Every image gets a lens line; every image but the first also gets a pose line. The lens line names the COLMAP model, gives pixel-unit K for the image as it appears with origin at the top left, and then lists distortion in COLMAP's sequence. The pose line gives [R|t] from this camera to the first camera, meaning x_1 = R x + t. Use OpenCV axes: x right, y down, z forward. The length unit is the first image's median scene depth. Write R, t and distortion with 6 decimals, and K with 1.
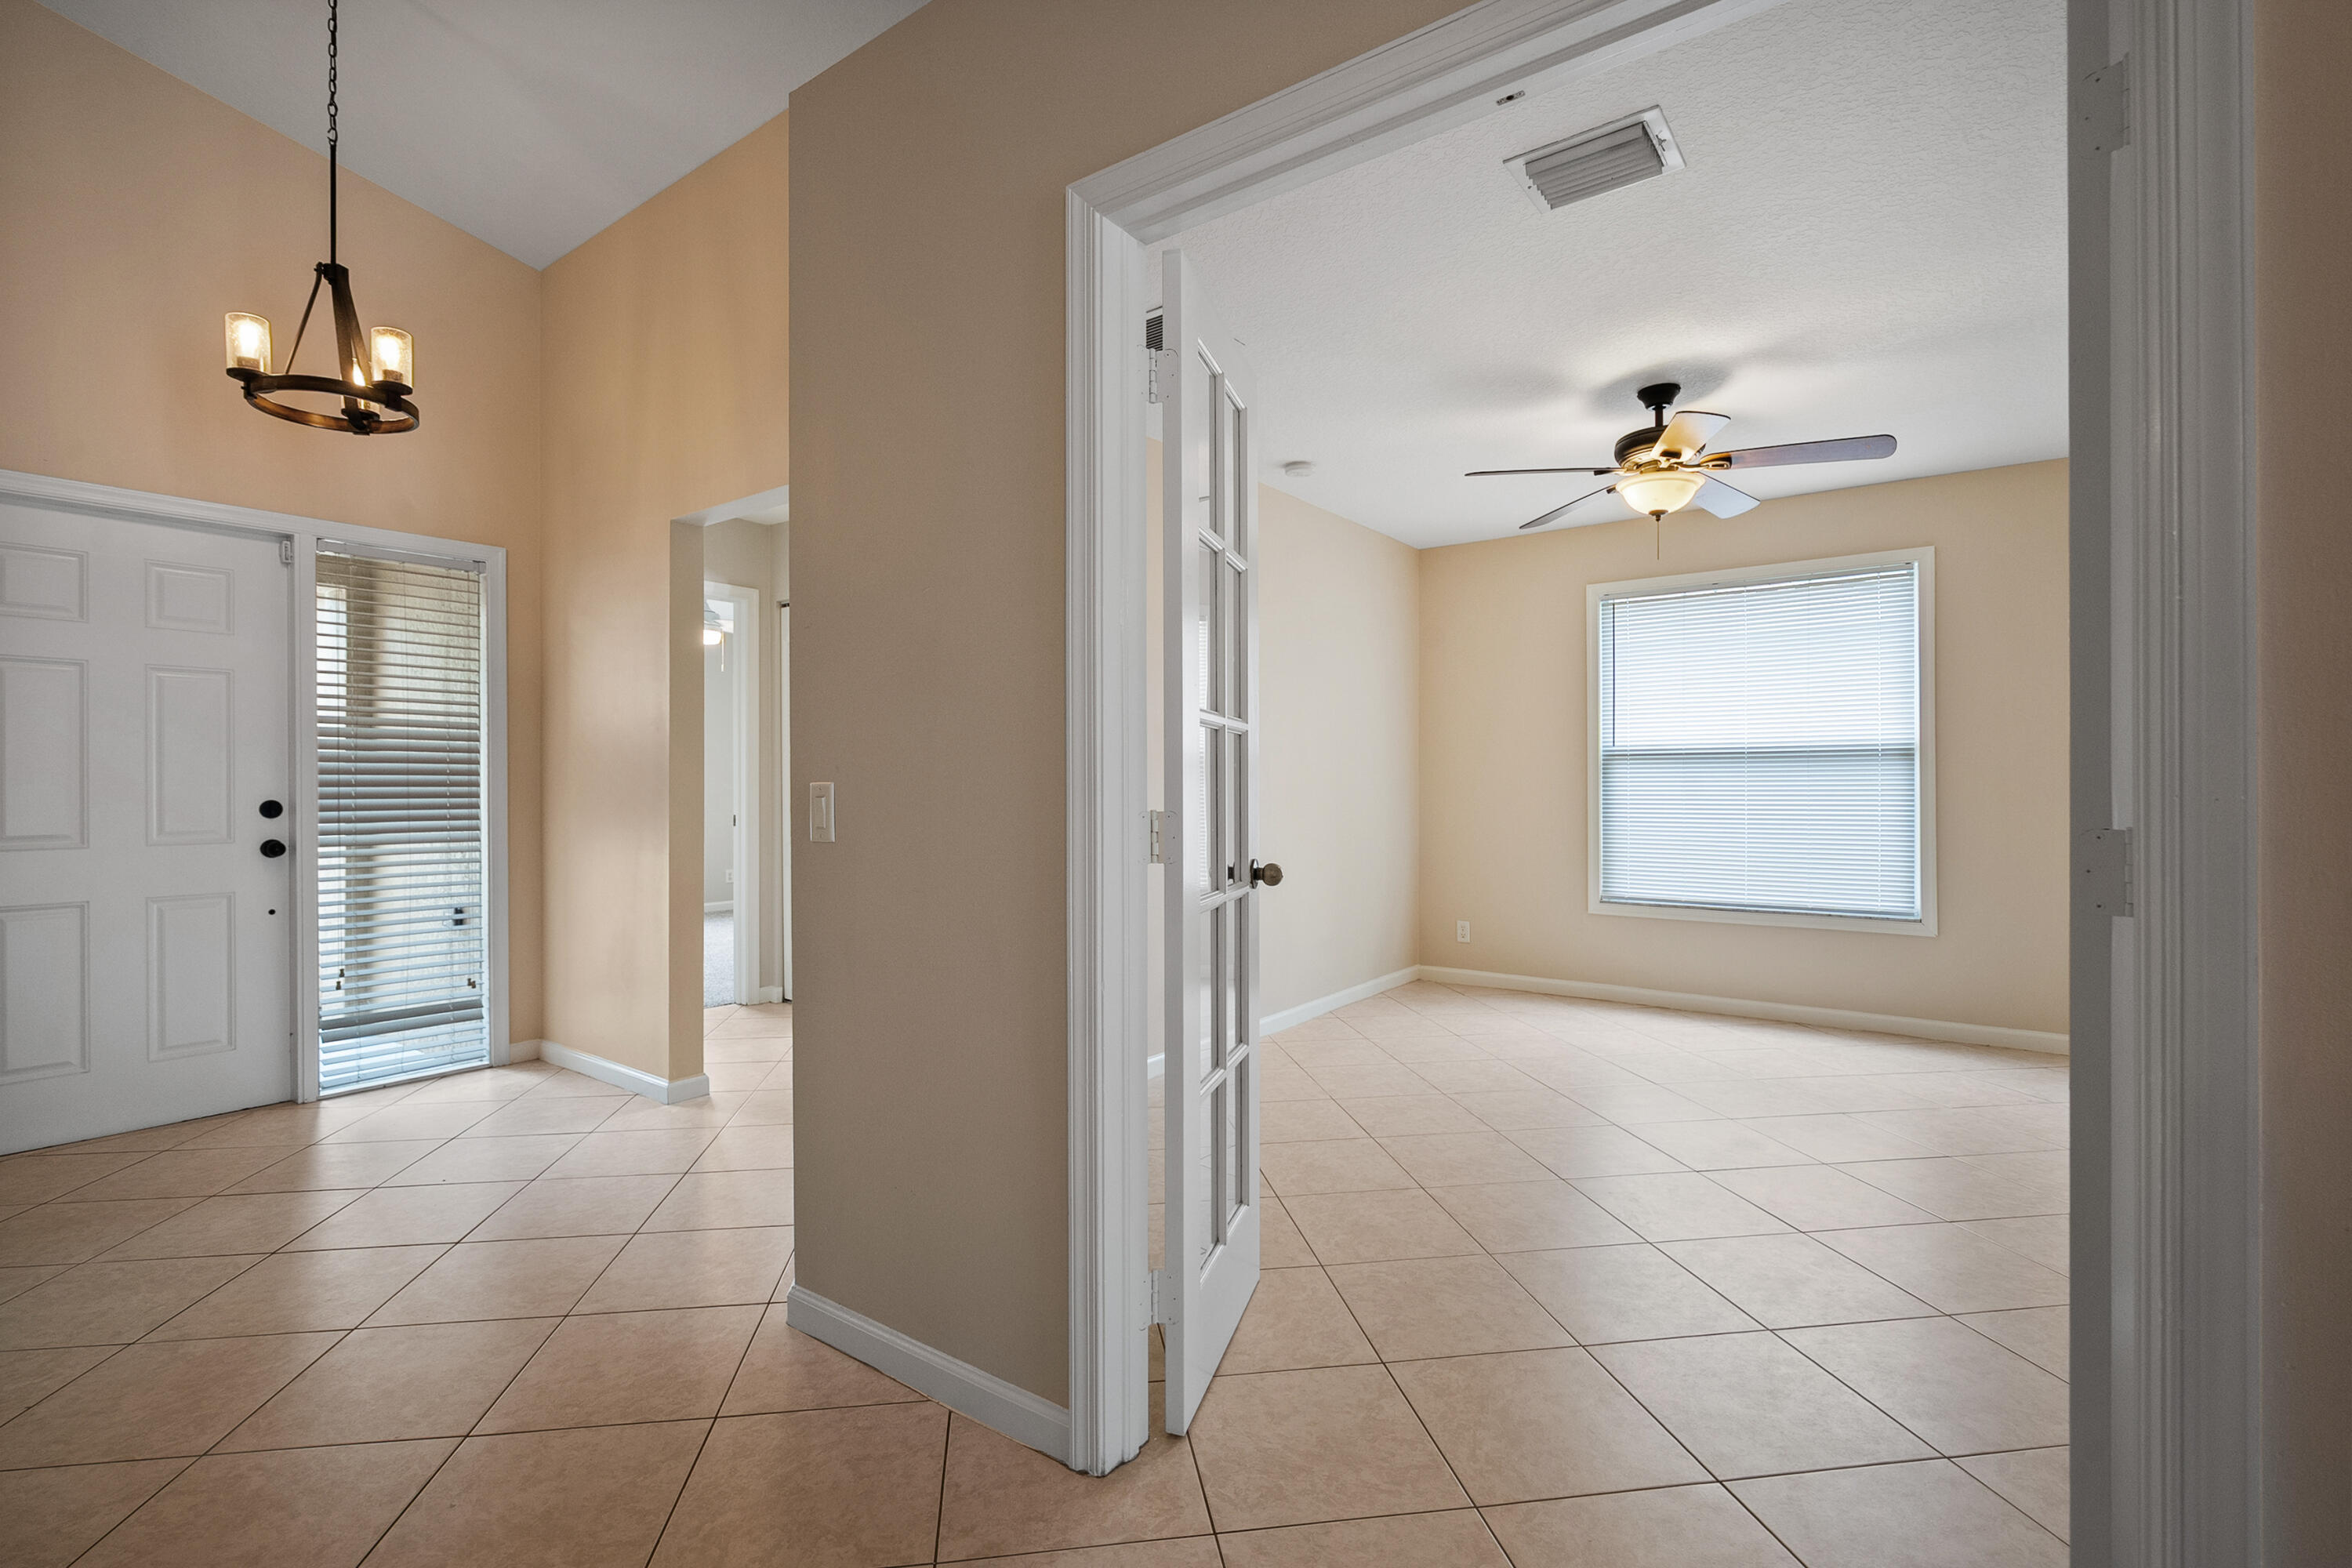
lens RADIAL K [[1052.2, 0, 1145.0], [0, 1052.2, 784.9], [0, 0, 1]] dist [0.000196, 0.000138]
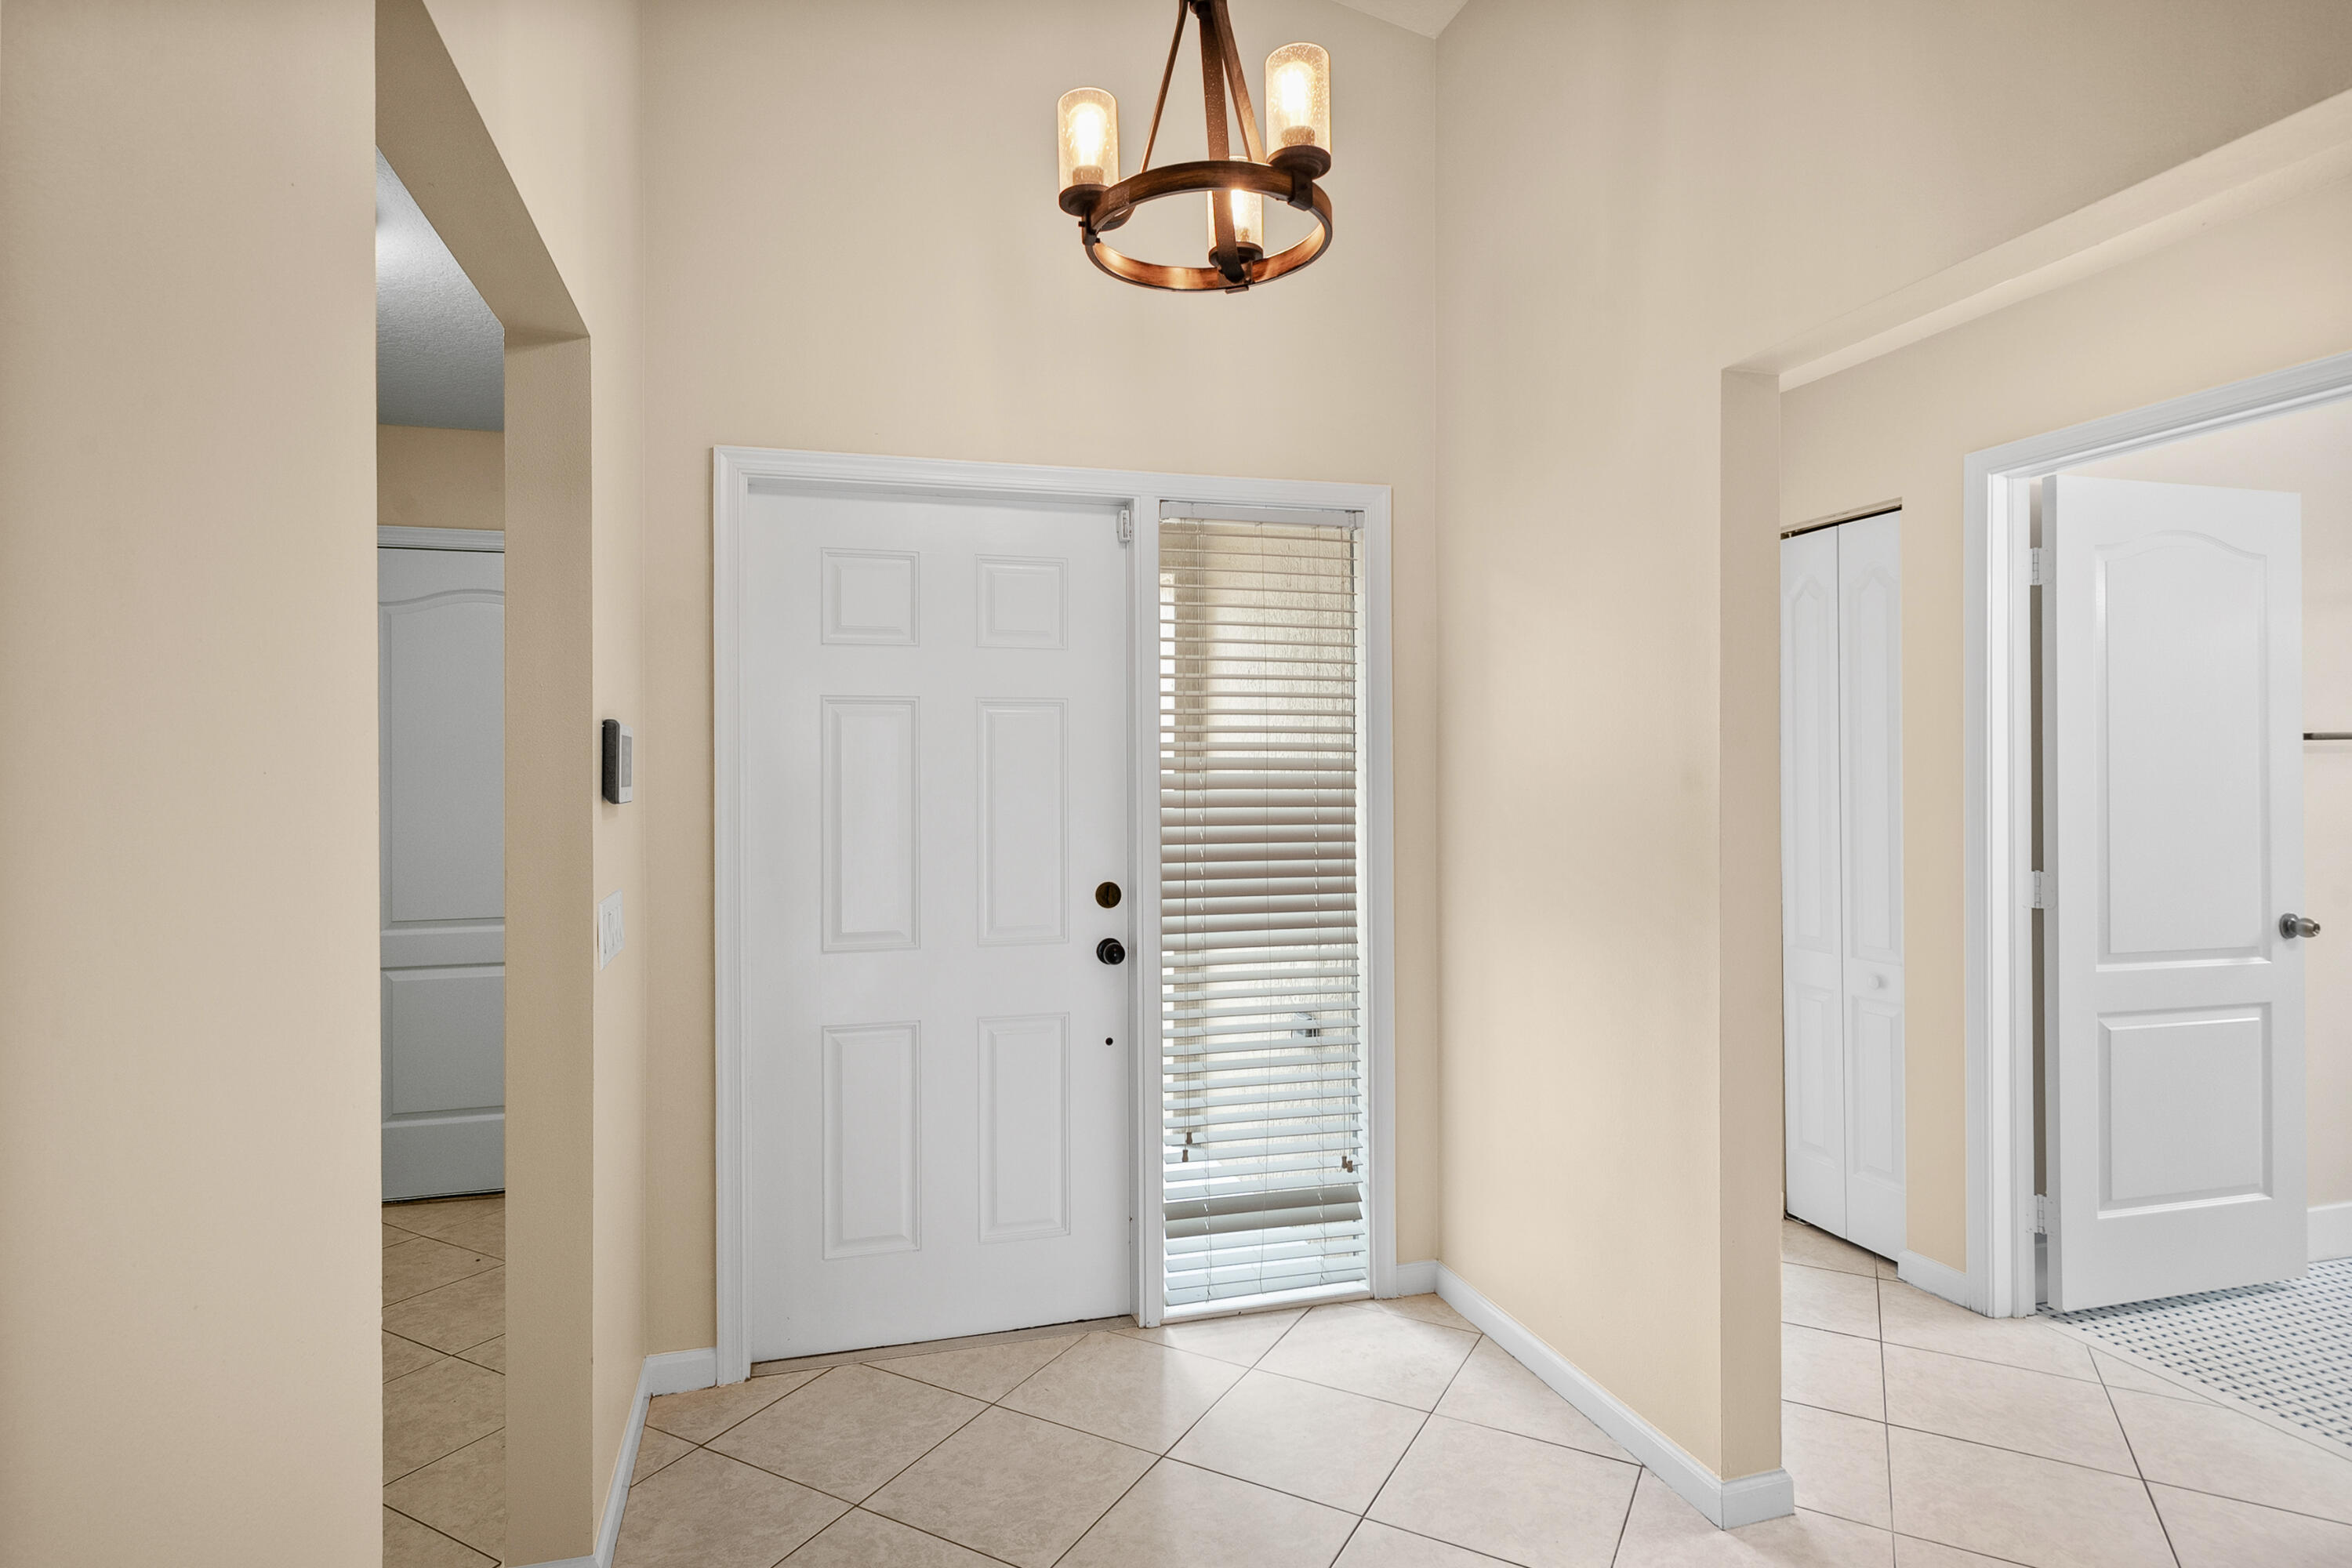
lens RADIAL K [[1230.9, 0, 1176.0], [0, 1230.9, 784.0], [0, 0, 1]] dist [0.000636, 0.000078]
pose [[0.810728, 0.005262, -0.585399, -0.310961], [-0.000948, 0.999970, 0.007676, -0.055543], [0.585422, -0.005668, 0.810709, 0.358169]]
